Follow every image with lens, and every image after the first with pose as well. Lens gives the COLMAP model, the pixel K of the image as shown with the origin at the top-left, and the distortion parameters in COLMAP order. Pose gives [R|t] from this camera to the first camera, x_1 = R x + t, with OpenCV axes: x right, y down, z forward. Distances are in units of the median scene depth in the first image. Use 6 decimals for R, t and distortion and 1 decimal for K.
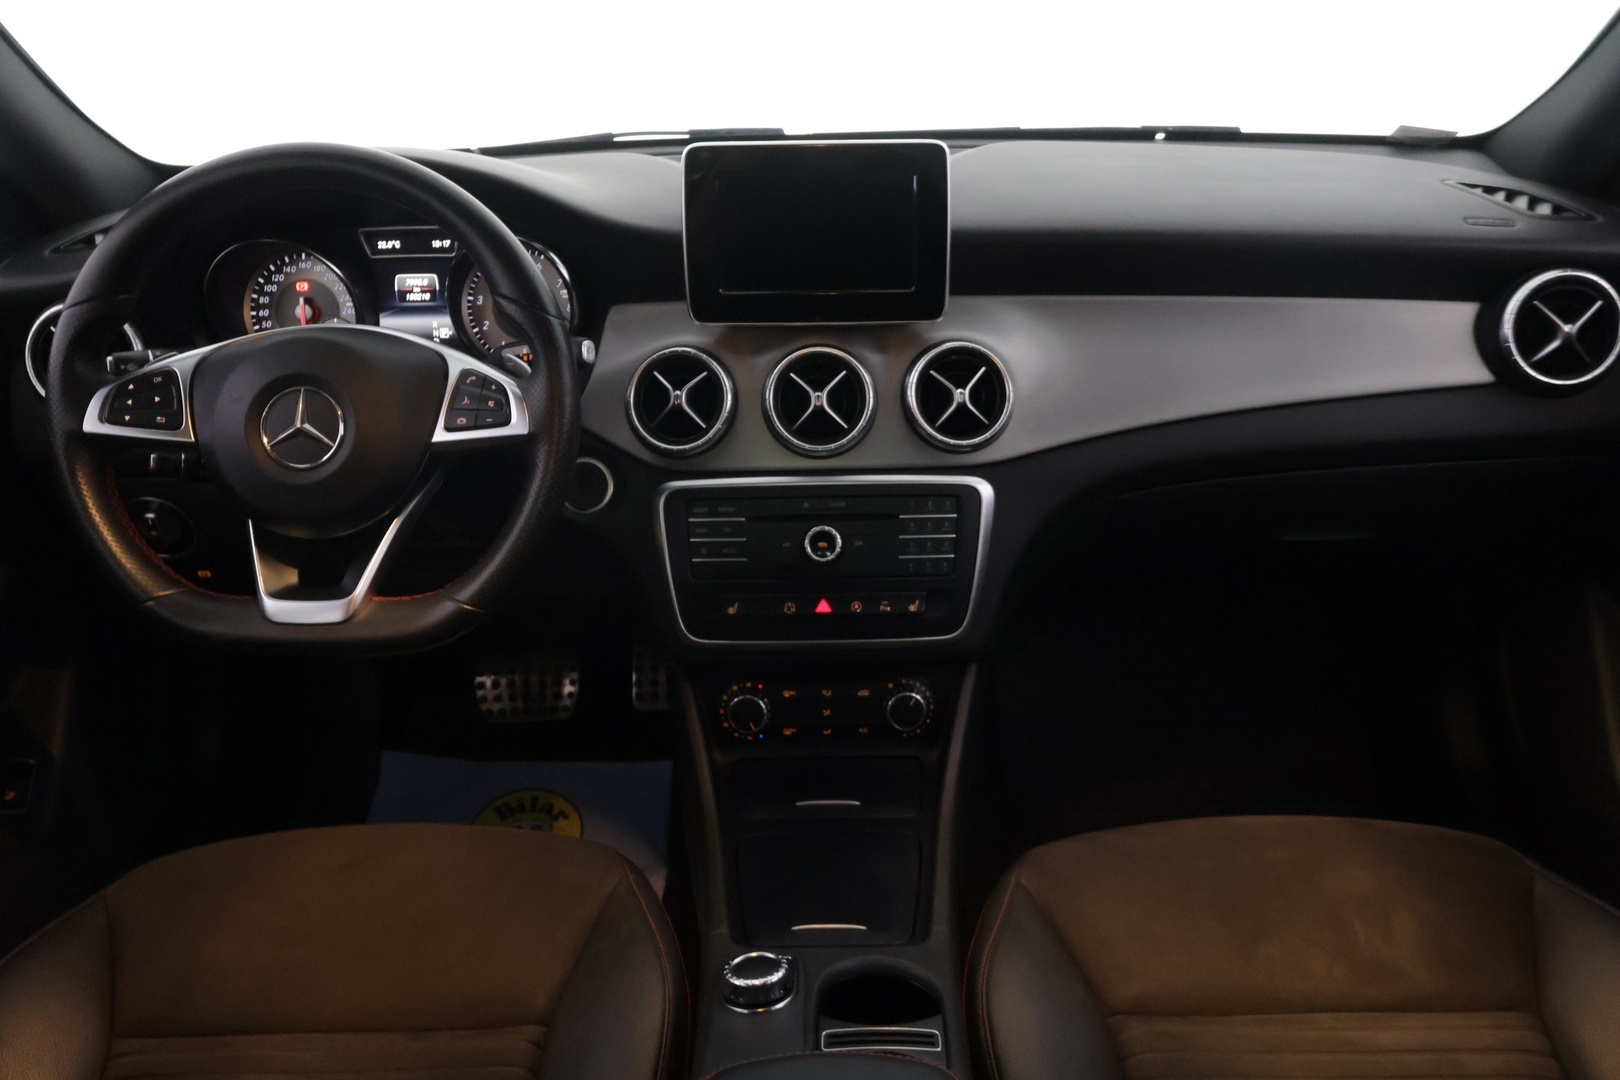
lens RADIAL K [[1342.1, 0, 800.2], [0, 1342.1, 539.3], [0, 0, 1]] dist [-0.034671, 0.047364]
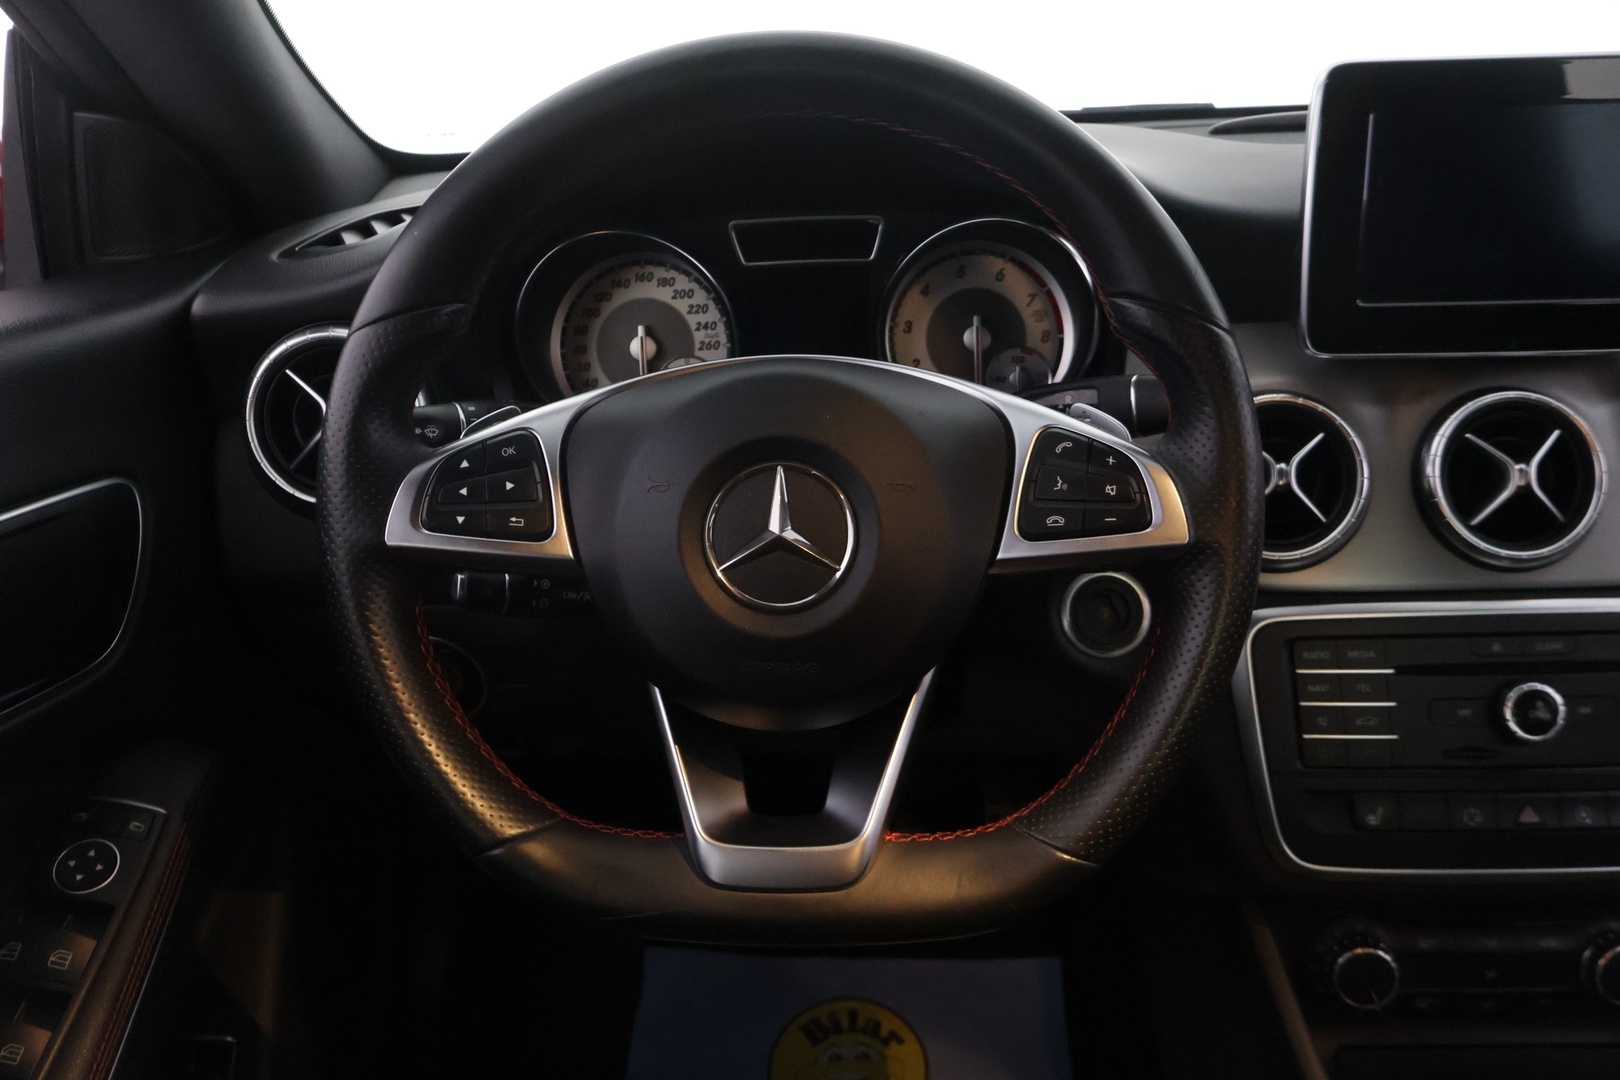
lens RADIAL K [[1342.1, 0, 814.7], [0, 1342.1, 553.1], [0, 0, 1]] dist [-0.034671, 0.047364]
pose [[0.999282, -0.005940, -0.037413, -0.285982], [0.004442, 0.999190, -0.039992, -0.045900], [0.037620, 0.039797, 0.998499, 0.378853]]
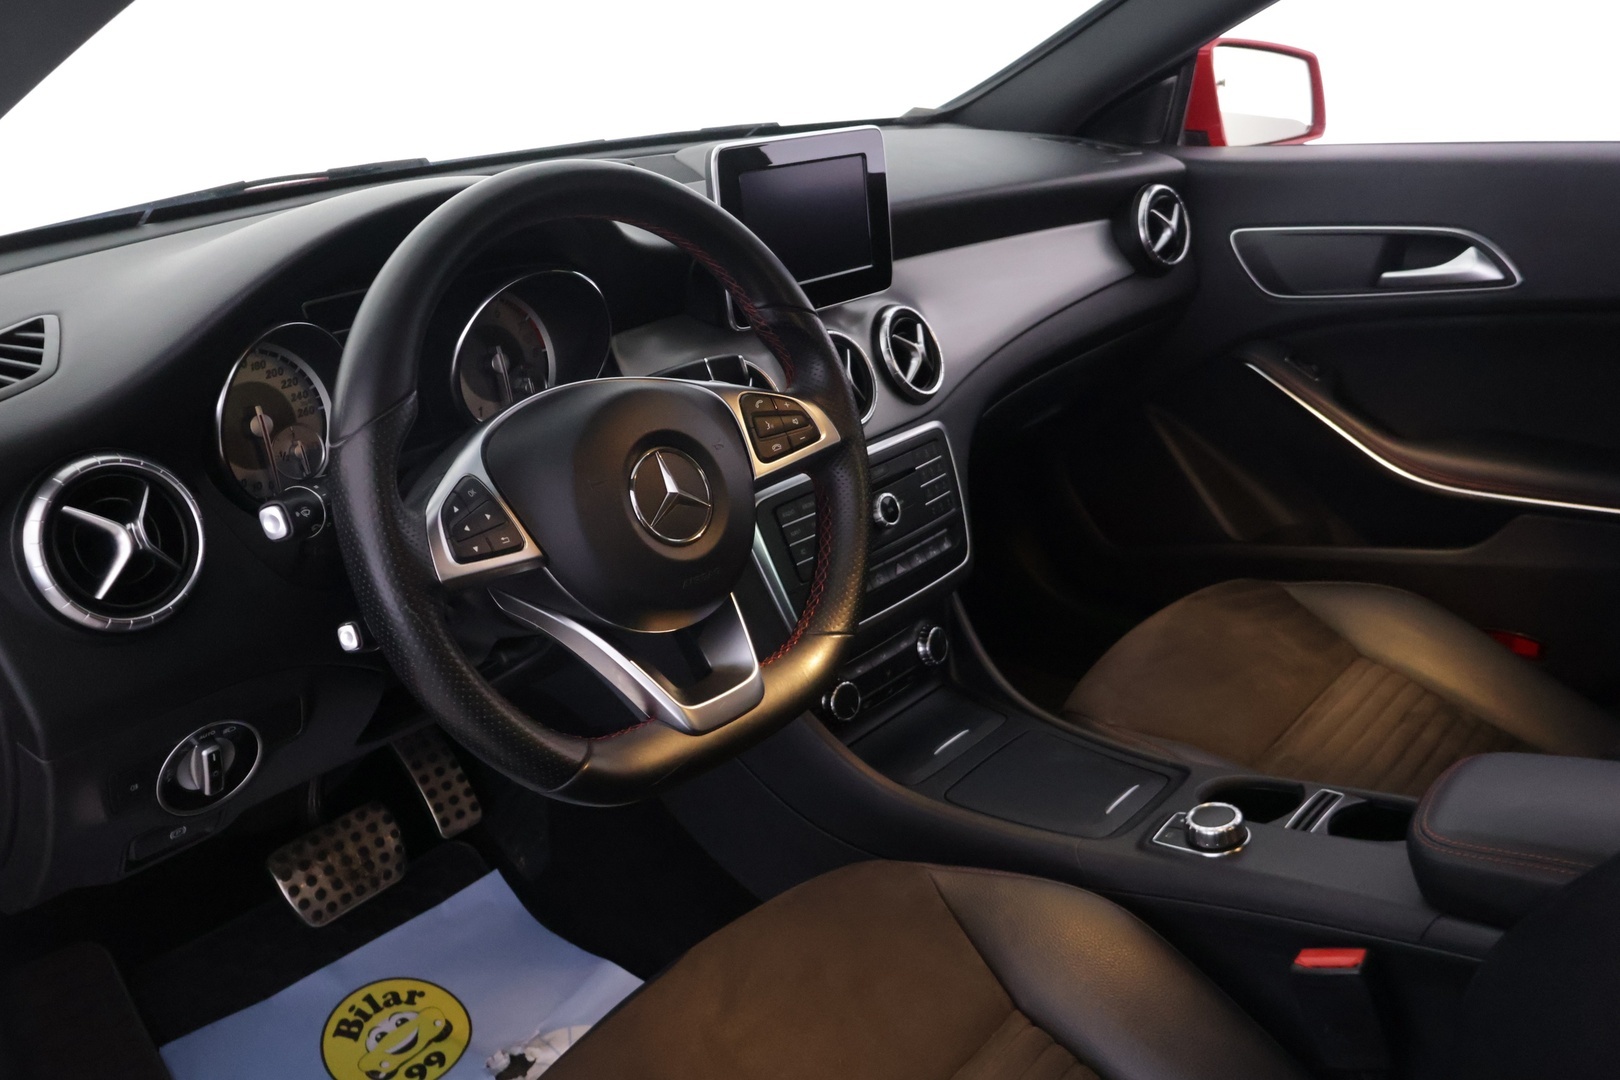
lens RADIAL K [[1342.1, 0, 815.4], [0, 1342.1, 528.5], [0, 0, 1]] dist [-0.034671, 0.047364]
pose [[0.652809, -0.279132, 0.704220, -0.768128], [0.309947, 0.946680, 0.087917, -0.093075], [-0.691211, 0.160878, 0.704518, 0.301126]]
